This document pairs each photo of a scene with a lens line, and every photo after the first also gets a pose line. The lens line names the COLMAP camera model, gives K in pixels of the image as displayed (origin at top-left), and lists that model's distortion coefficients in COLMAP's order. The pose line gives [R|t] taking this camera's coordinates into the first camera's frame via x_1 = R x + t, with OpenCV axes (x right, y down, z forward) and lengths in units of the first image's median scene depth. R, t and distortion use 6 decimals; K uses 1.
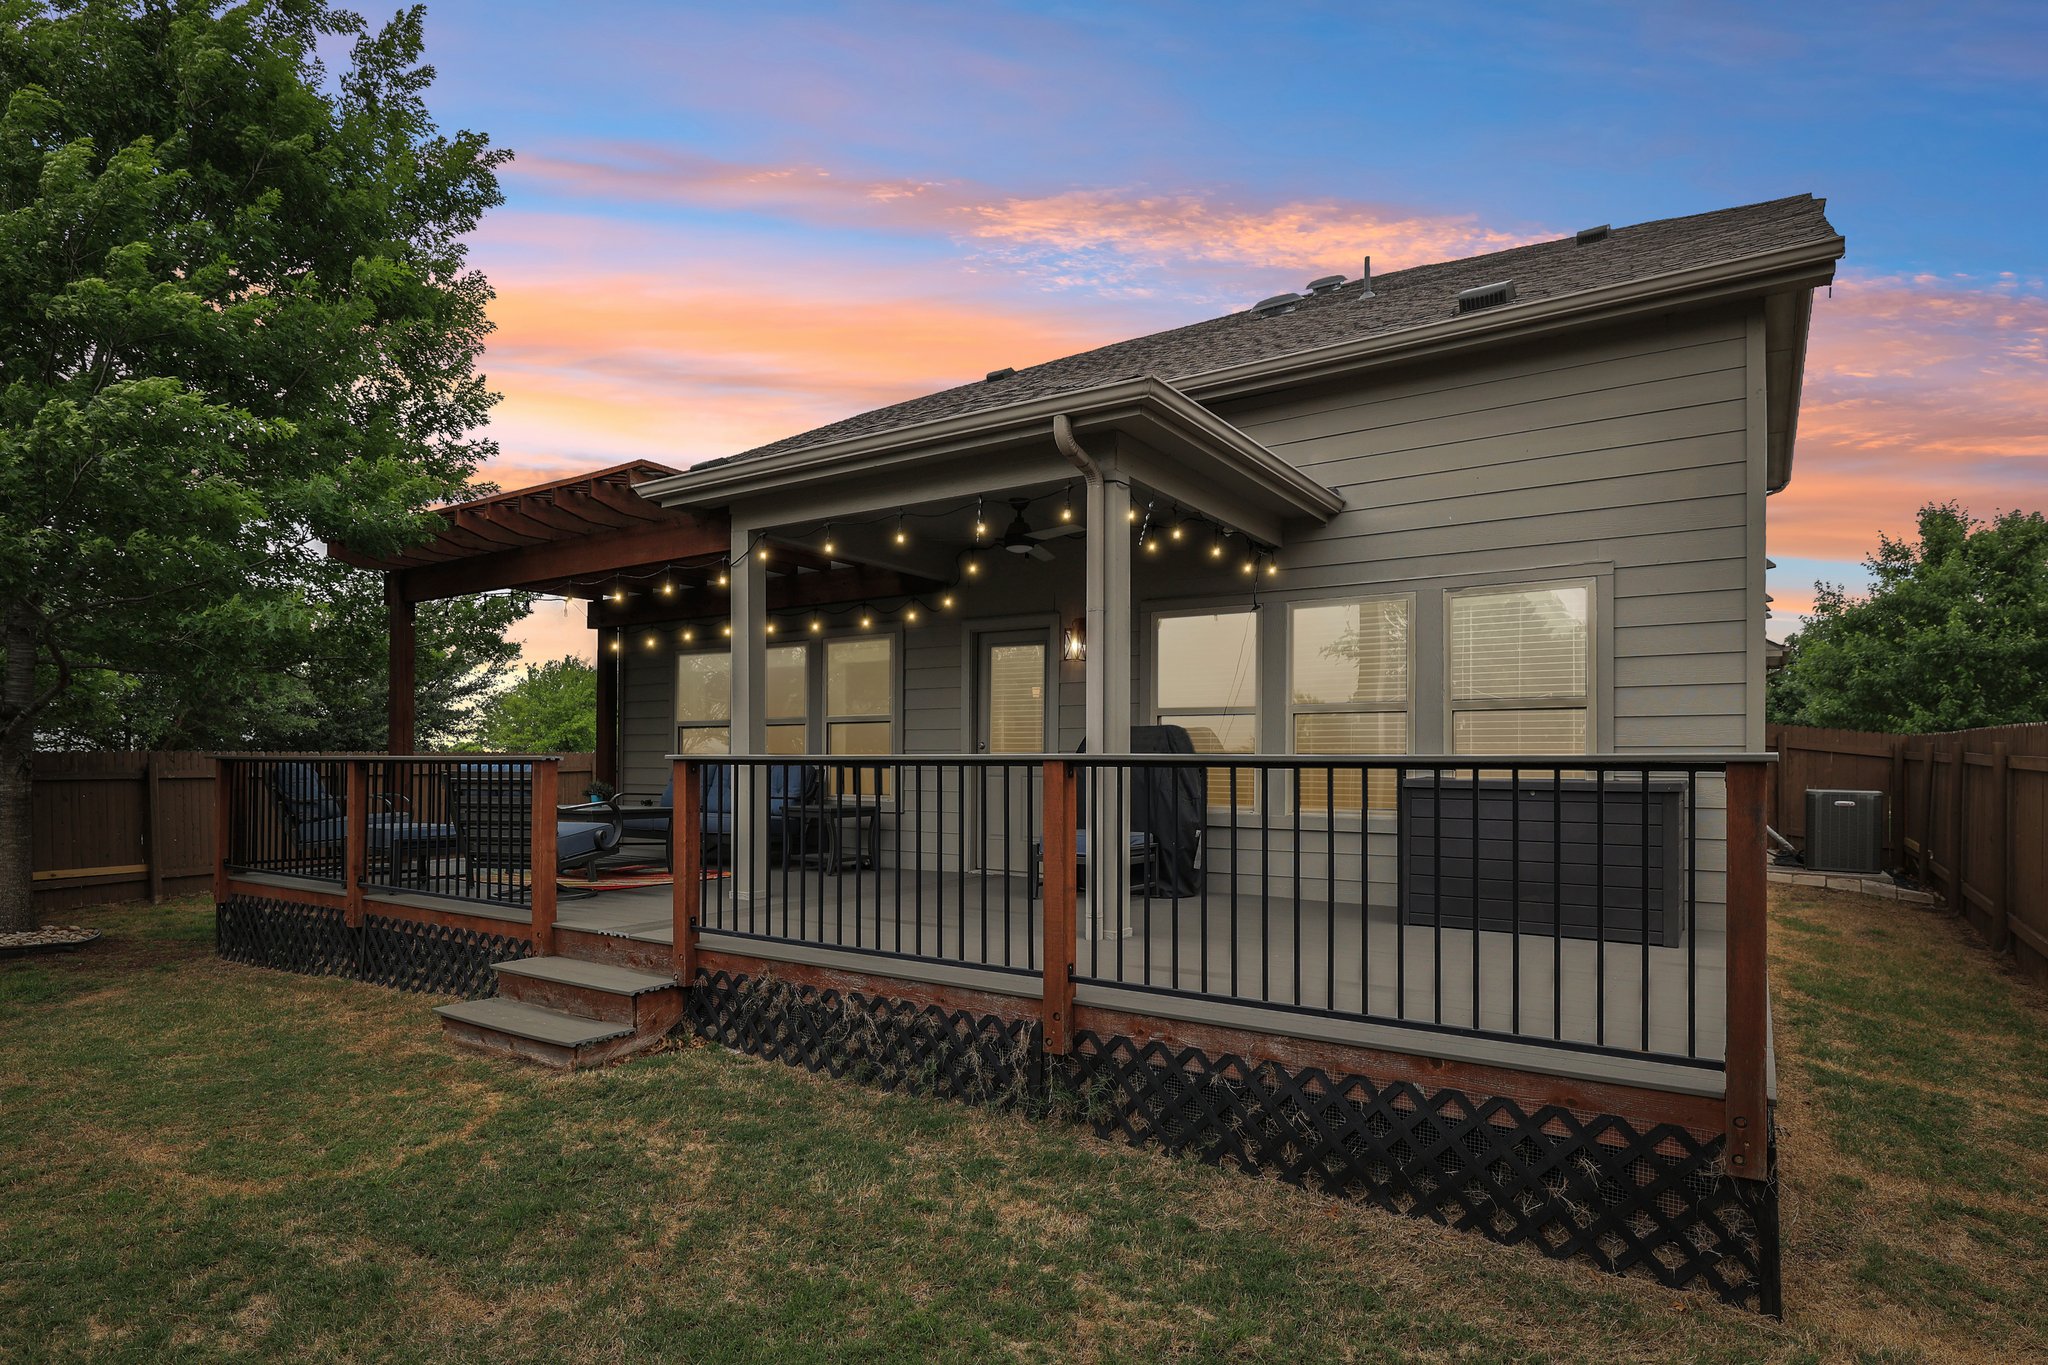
lens RADIAL K [[1077.6, 0, 1024.0], [0, 1077.6, 687.5], [0, 0, 1]] dist [-0.000078, 0.000449]
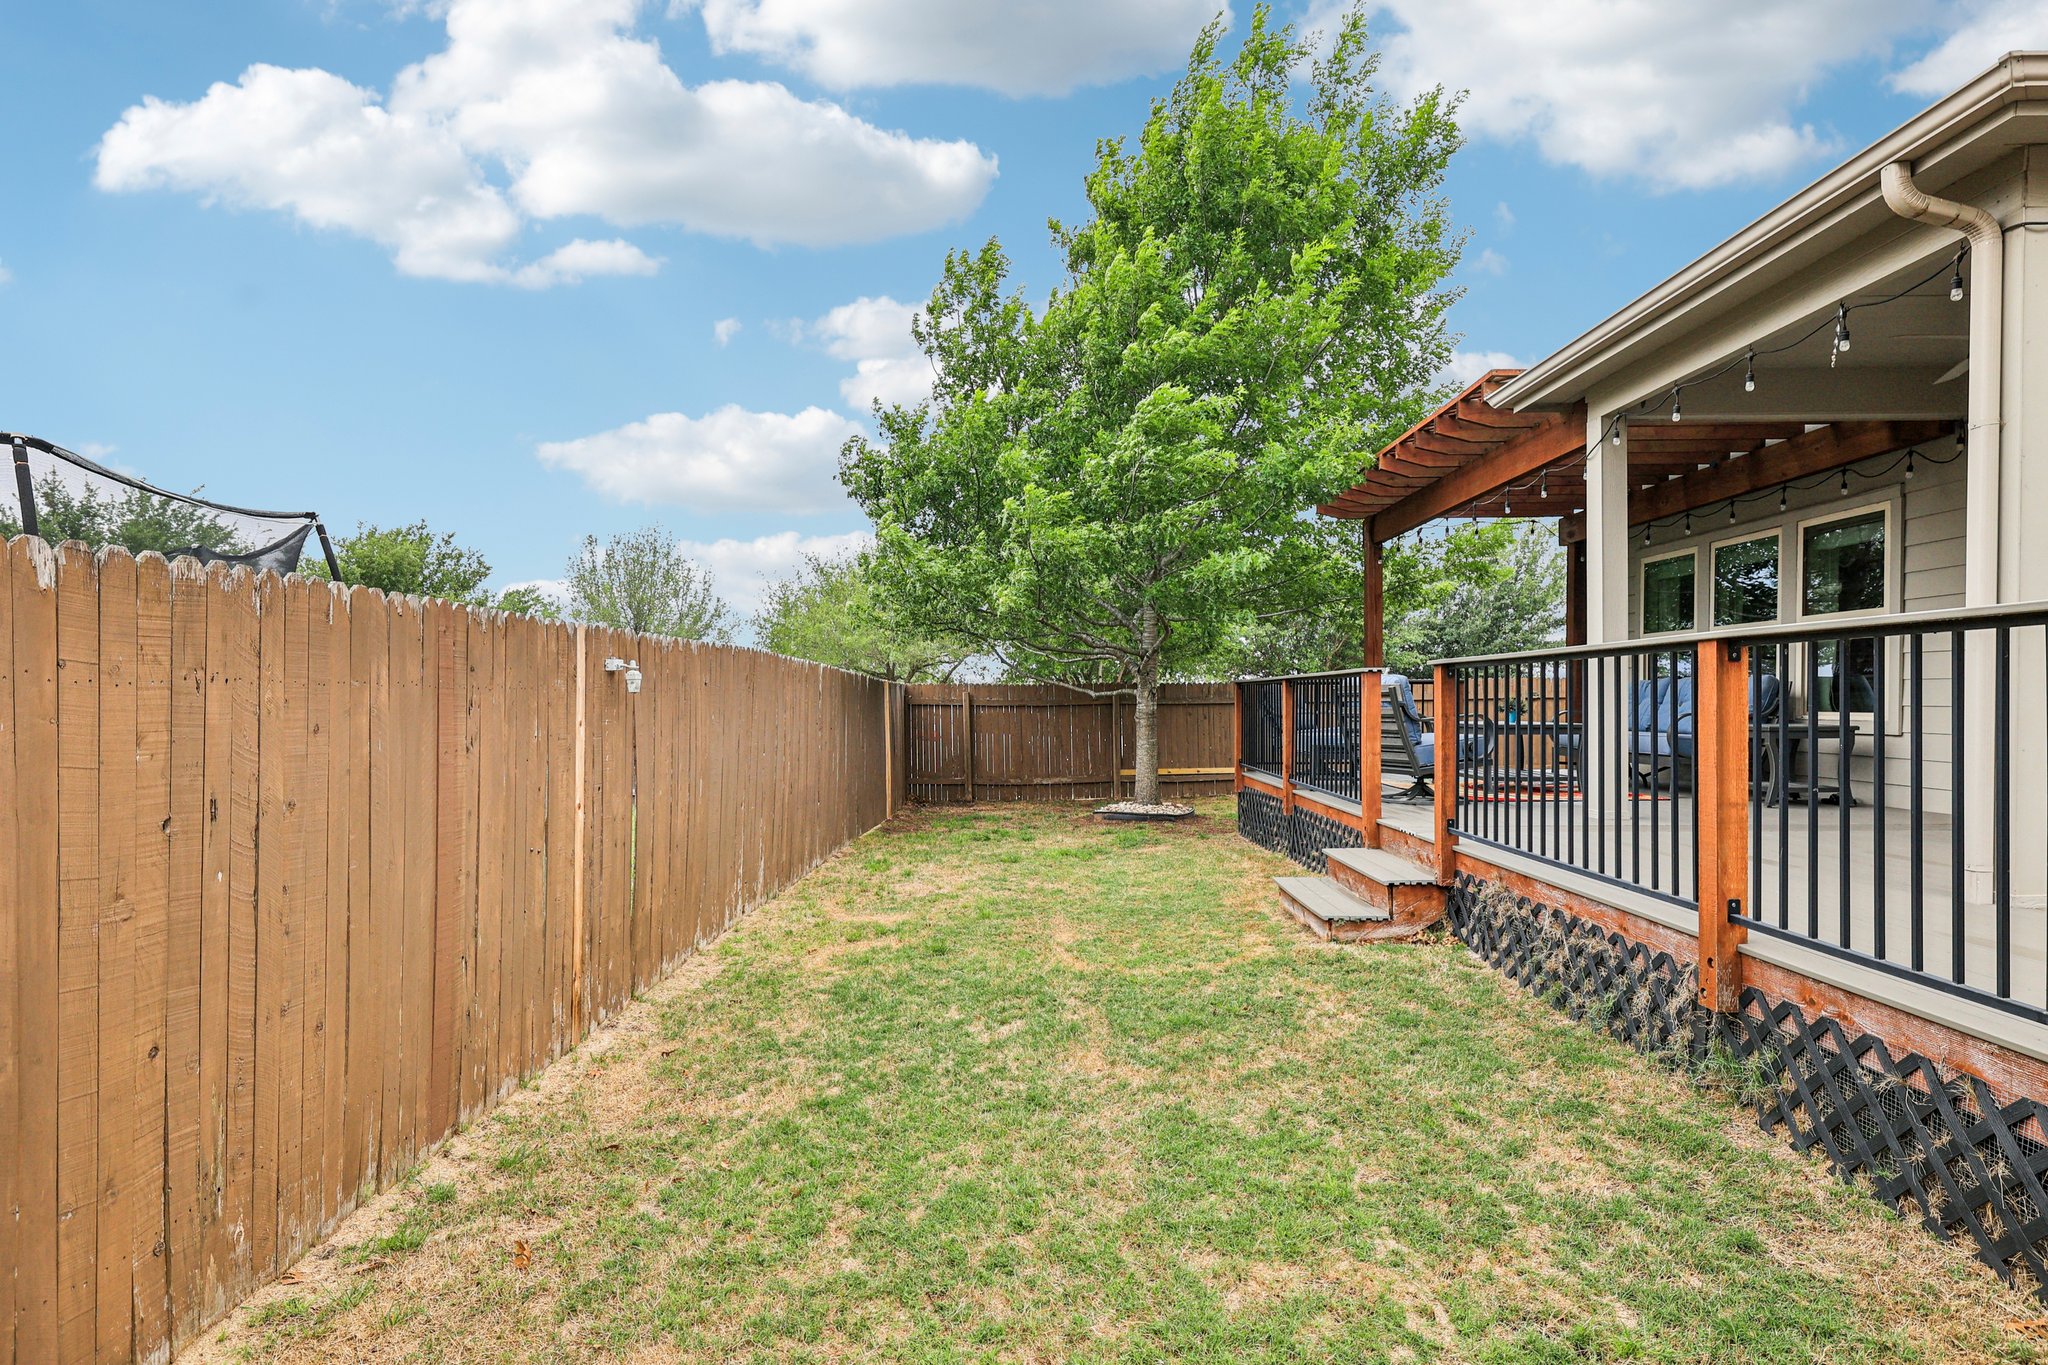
lens RADIAL K [[1076.1, 0, 1022.5], [0, 1076.1, 655.6], [0, 0, 1]] dist [-0.000225, -0.000809]
pose [[0.548601, -0.040969, -0.835080, 0.409924], [0.066065, 0.997800, -0.005551, 0.050967], [0.833470, -0.052124, 0.550101, 0.154942]]
